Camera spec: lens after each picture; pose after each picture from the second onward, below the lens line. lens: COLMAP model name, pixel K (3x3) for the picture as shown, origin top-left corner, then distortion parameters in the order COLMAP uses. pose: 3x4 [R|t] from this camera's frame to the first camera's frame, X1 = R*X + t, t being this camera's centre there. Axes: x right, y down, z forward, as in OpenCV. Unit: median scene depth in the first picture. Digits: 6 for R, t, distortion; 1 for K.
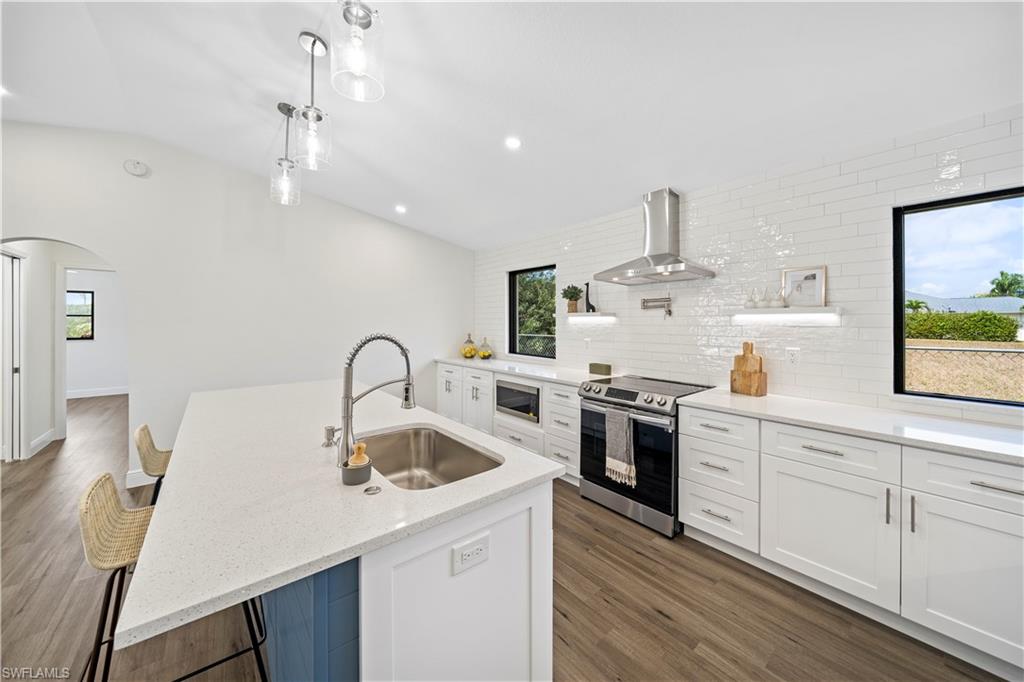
lens RADIAL K [[362.2, 0, 512.1], [0, 362.2, 321.4], [0, 0, 1]] dist [-0.000266, -0.000011]
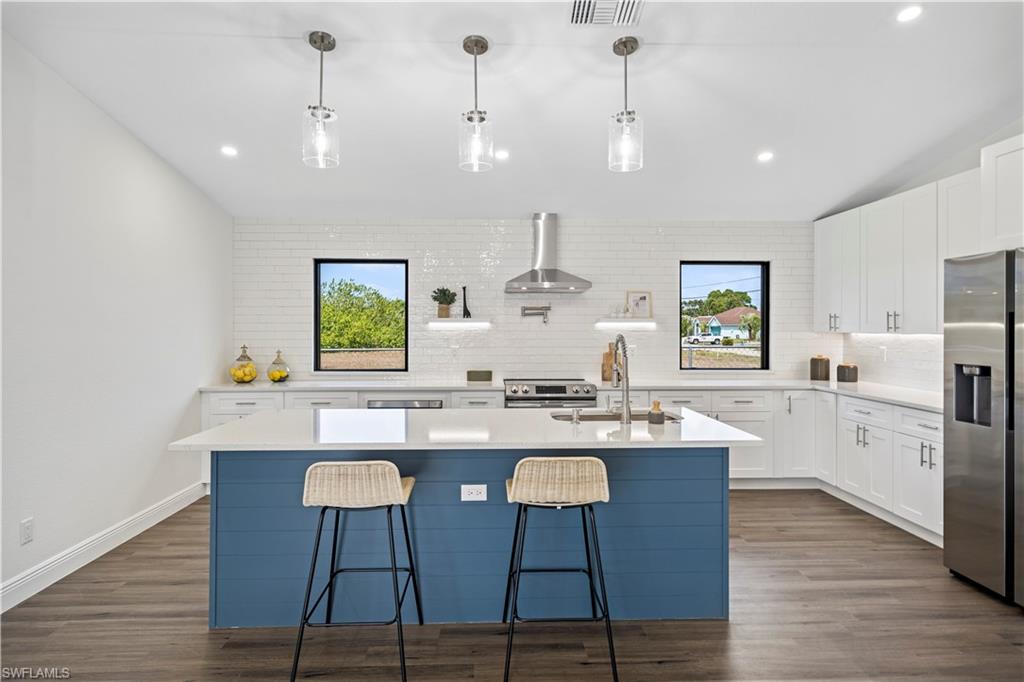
lens RADIAL K [[580.2, 0, 510.7], [0, 580.2, 327.4], [0, 0, 1]] dist [-0.001232, 0.000191]
pose [[0.608522, 0.001998, 0.793535, -0.927479], [-0.001313, 0.999998, -0.001511, 0.002779], [-0.793536, -0.000122, 0.608523, -0.022934]]
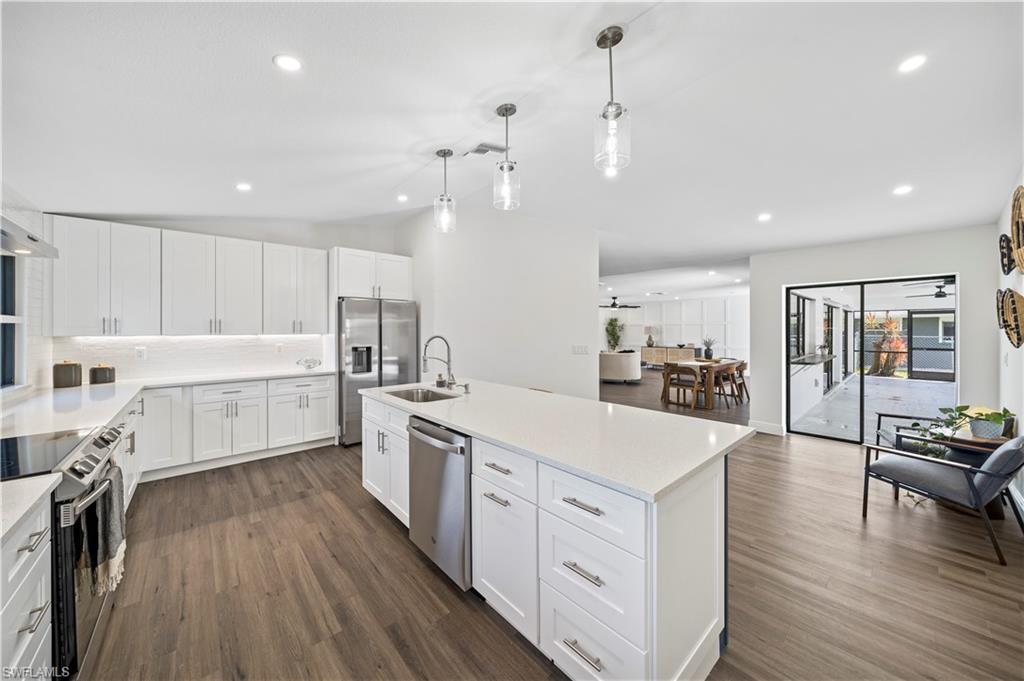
lens RADIAL K [[356.4, 0, 509.8], [0, 356.4, 332.4], [0, 0, 1]] dist [-0.000543, -0.000058]
pose [[-0.999274, 0.005185, -0.037733, -0.271884], [0.005097, 0.999984, 0.002441, 0.006497], [0.037745, 0.002247, -0.999285, 1.195752]]
